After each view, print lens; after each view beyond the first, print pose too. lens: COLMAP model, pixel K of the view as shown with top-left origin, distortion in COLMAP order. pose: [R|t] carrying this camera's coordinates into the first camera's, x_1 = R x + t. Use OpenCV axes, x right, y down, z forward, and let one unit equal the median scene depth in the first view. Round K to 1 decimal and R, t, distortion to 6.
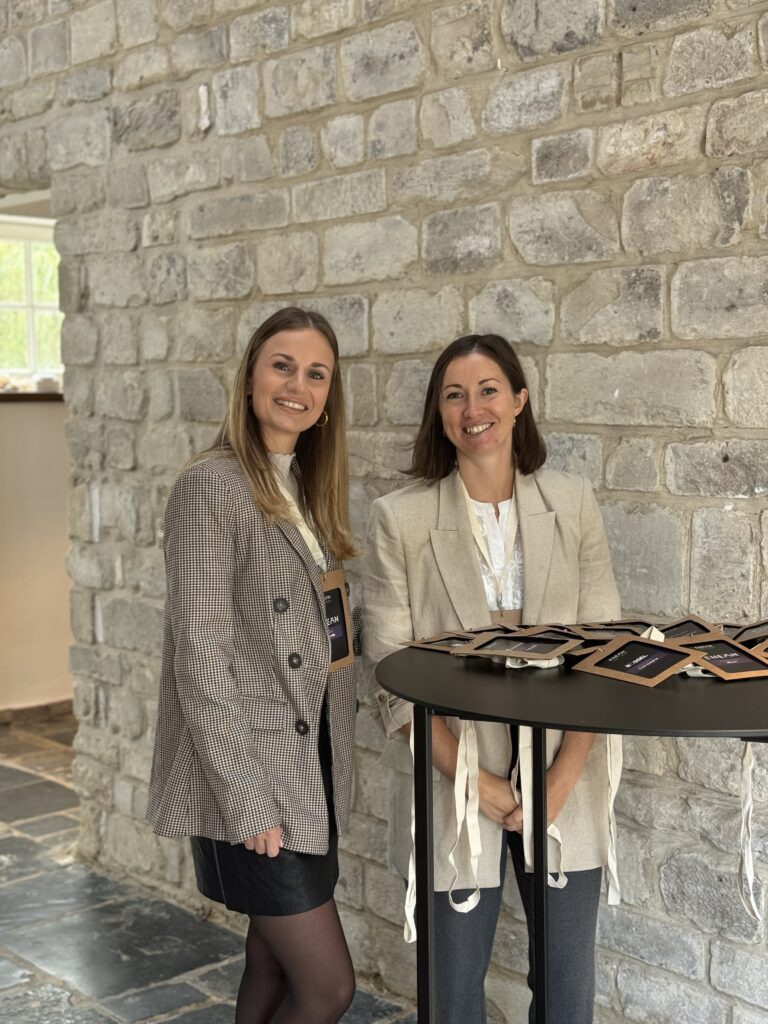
lens RADIAL K [[1439.8, 0, 383.6], [0, 1439.8, 509.8], [0, 0, 1]] dist [0.111238, 0.000000]
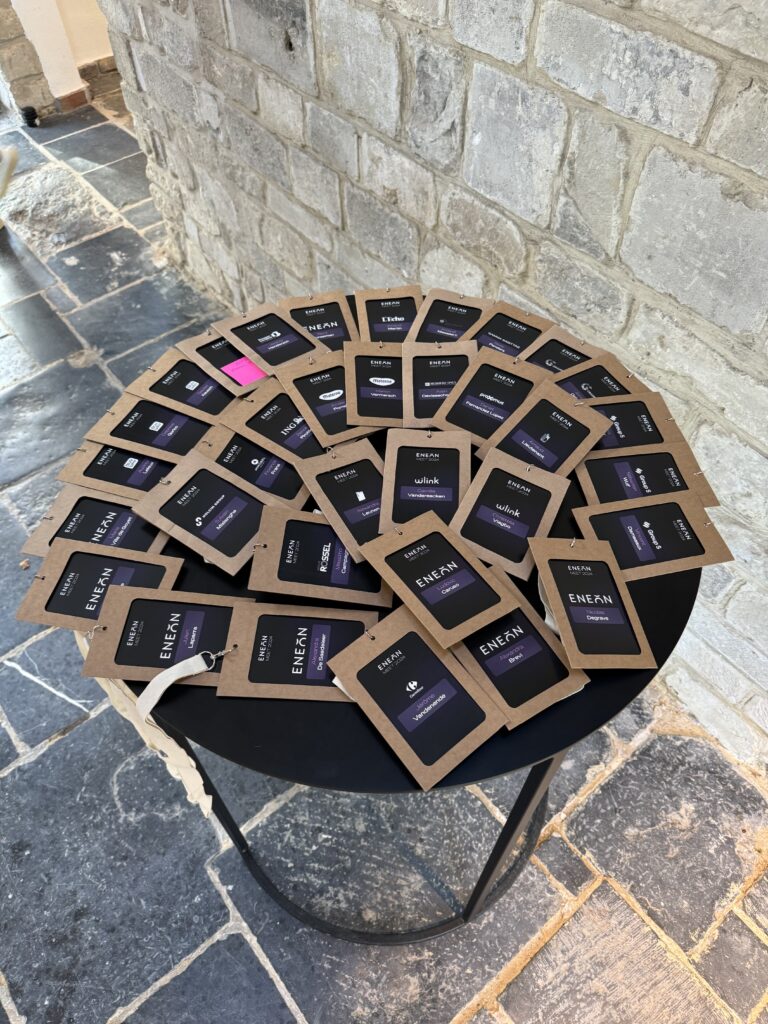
lens RADIAL K [[726.6, 0, 387.3], [0, 726.6, 512.5], [0, 0, 1]] dist [0.030412, -0.044274]
pose [[0.999312, 0.033718, -0.015431, 0.005360], [-0.011120, 0.669498, 0.742730, -0.106392], [0.035374, -0.742048, 0.669413, 0.407404]]
